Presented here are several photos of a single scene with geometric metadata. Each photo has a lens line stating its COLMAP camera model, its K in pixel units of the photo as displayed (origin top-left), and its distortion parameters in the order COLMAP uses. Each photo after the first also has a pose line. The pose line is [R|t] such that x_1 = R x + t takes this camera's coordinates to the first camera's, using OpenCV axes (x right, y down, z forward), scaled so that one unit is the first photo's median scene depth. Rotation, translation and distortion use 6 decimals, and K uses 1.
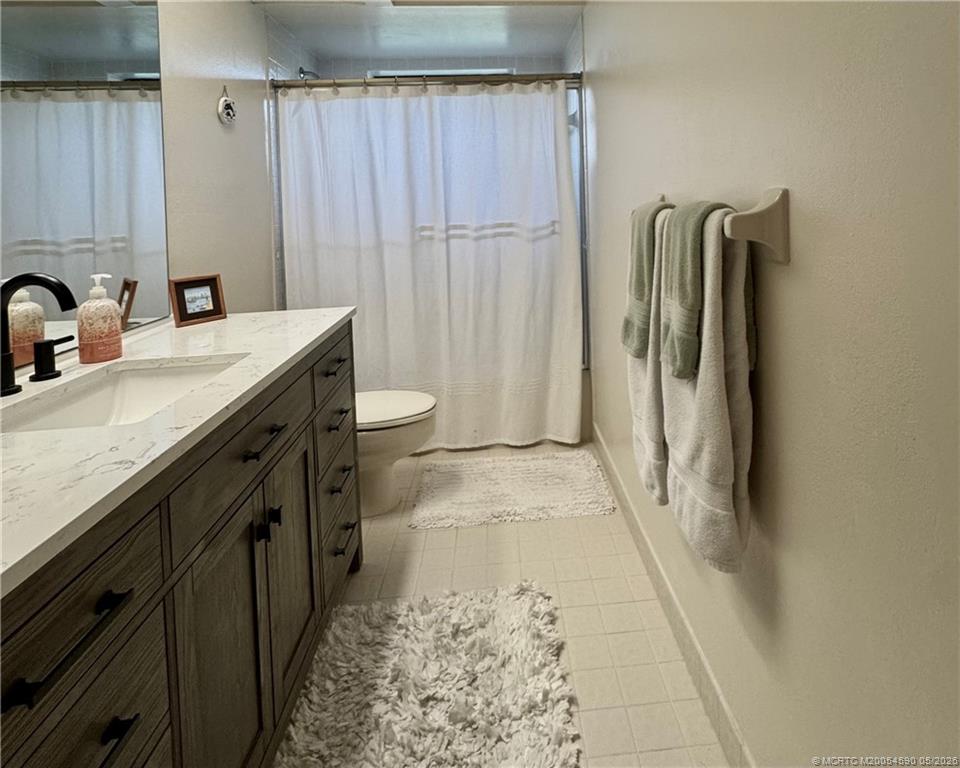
lens RADIAL K [[515.2, 0, 484.2], [0, 515.2, 383.6], [0, 0, 1]] dist [-0.002859, -0.000553]
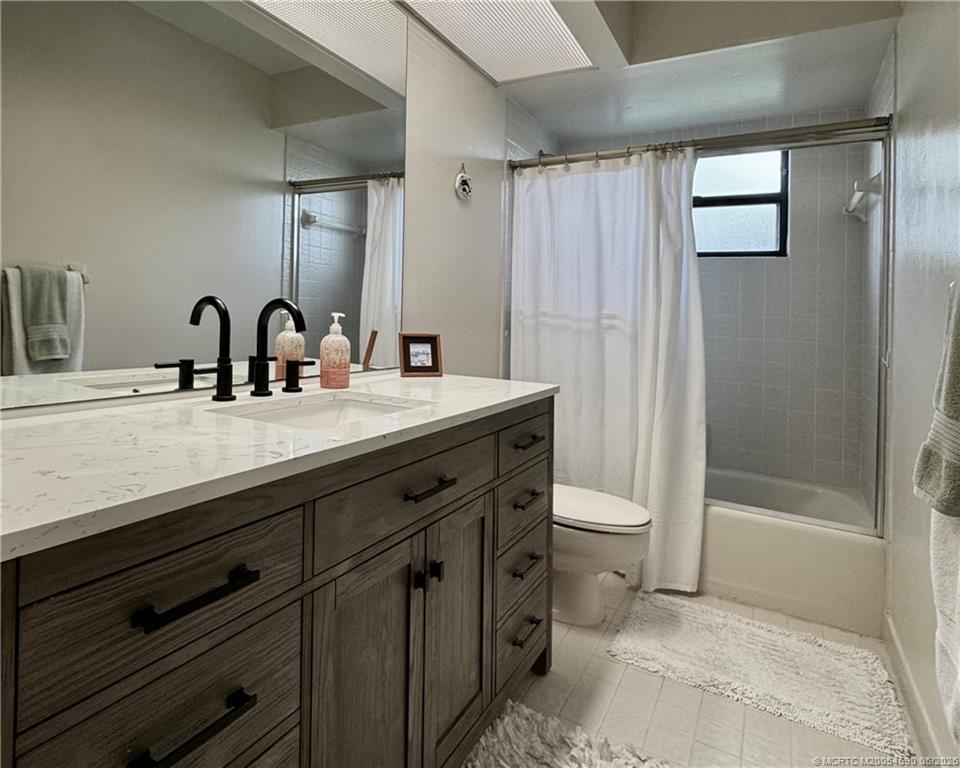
lens RADIAL K [[492.8, 0, 431.2], [0, 492.8, 394.1], [0, 0, 1]] dist [-0.002087, 0.001513]
pose [[0.825813, 0.155219, -0.542163, 0.072426], [-0.247894, 0.963428, -0.101762, 0.026435], [0.506539, 0.218436, 0.834089, 0.117942]]
